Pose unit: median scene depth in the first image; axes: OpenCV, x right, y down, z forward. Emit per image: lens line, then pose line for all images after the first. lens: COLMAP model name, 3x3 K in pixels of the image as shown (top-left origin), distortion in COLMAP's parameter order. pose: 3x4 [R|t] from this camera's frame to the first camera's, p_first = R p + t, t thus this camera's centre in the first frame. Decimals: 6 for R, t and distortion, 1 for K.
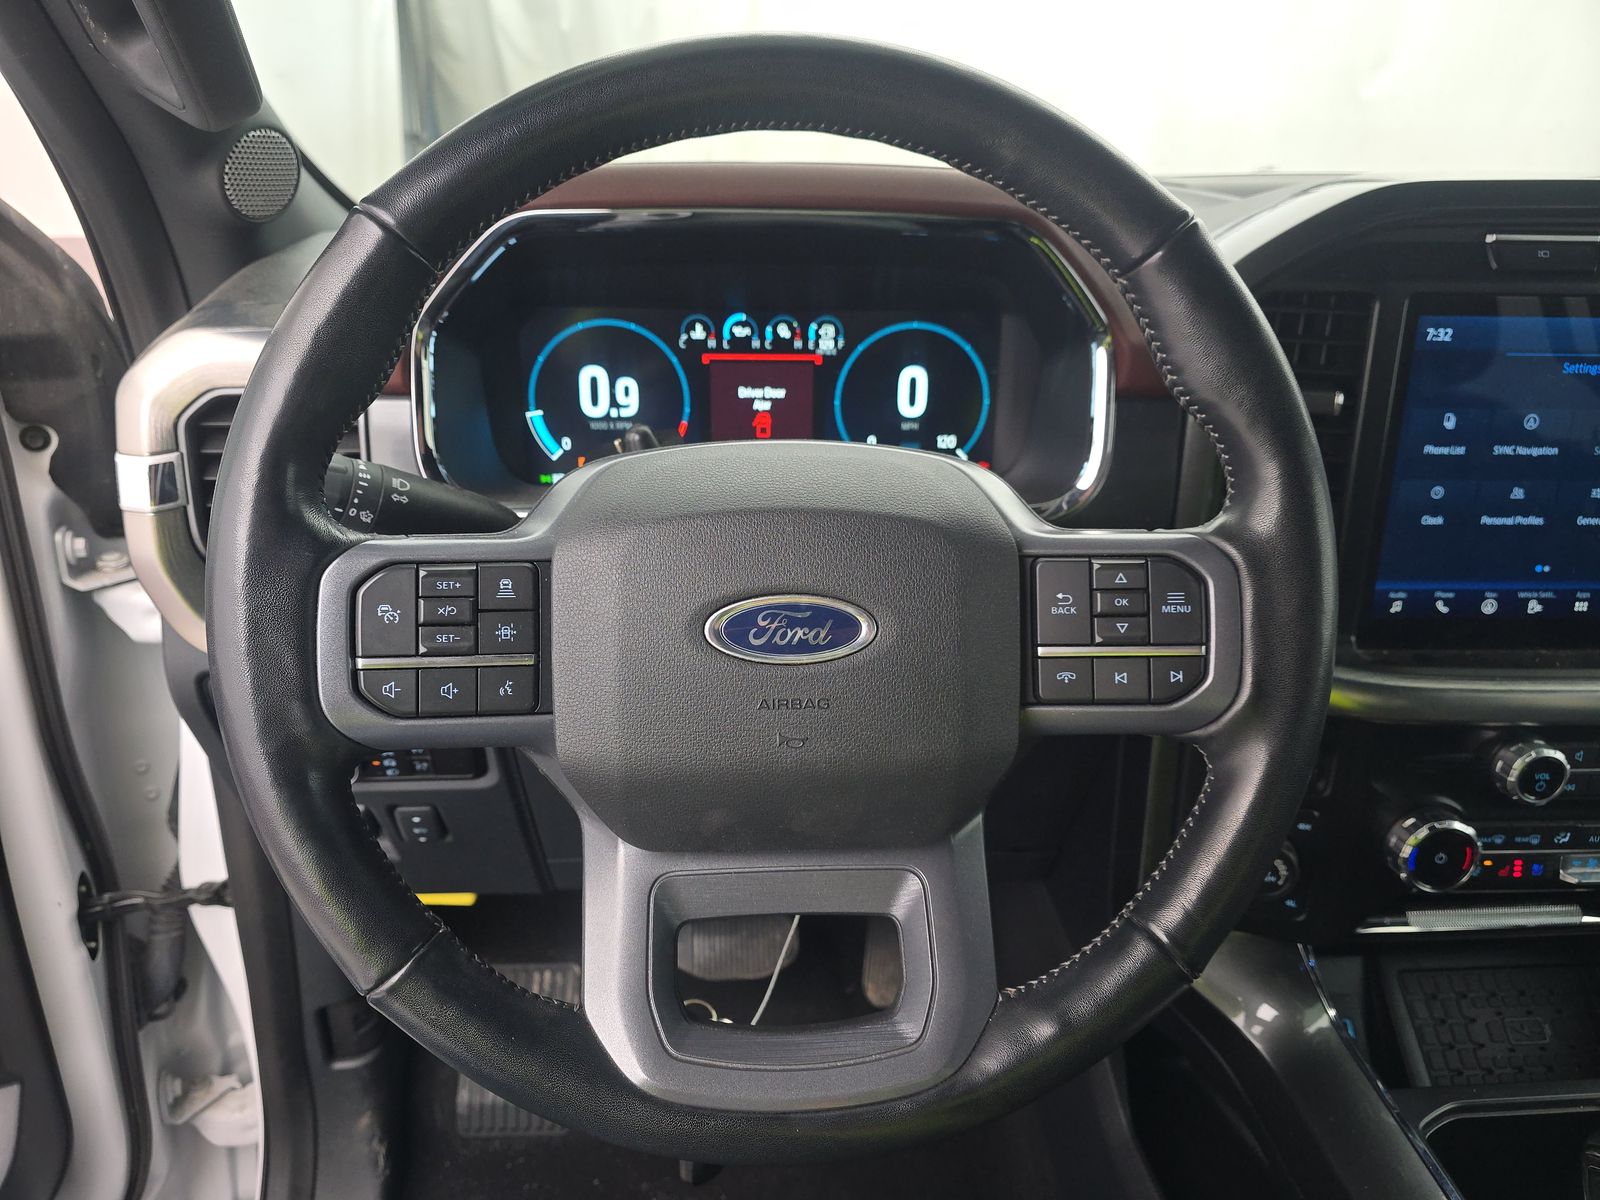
lens RADIAL K [[1085.3, 0, 791.3], [0, 1085.3, 585.0], [0, 0, 1]] dist [0.022443, -0.025241]
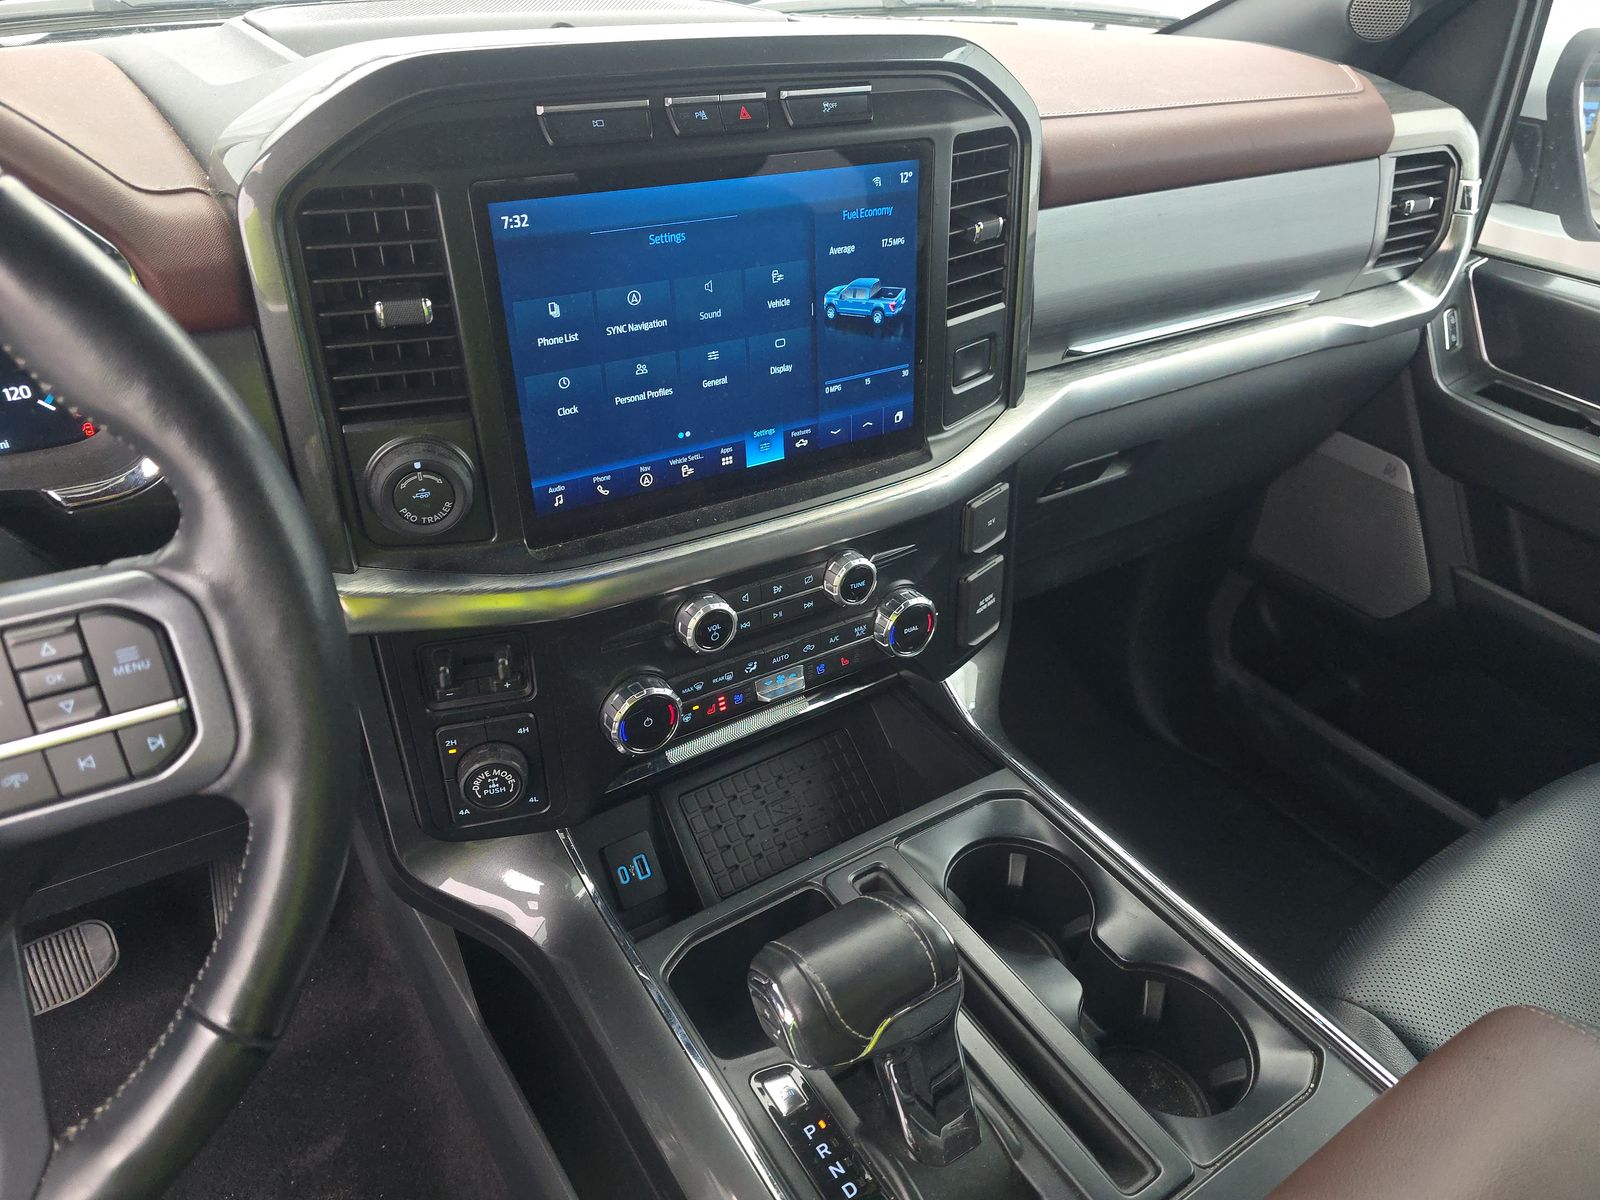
lens RADIAL K [[1085.3, 0, 795.5], [0, 1085.3, 606.0], [0, 0, 1]] dist [0.022443, -0.025241]
pose [[0.860011, -0.259171, 0.439558, 0.286133], [0.167029, 0.956937, 0.237428, -0.089296], [-0.482164, -0.130772, 0.866266, 0.023729]]
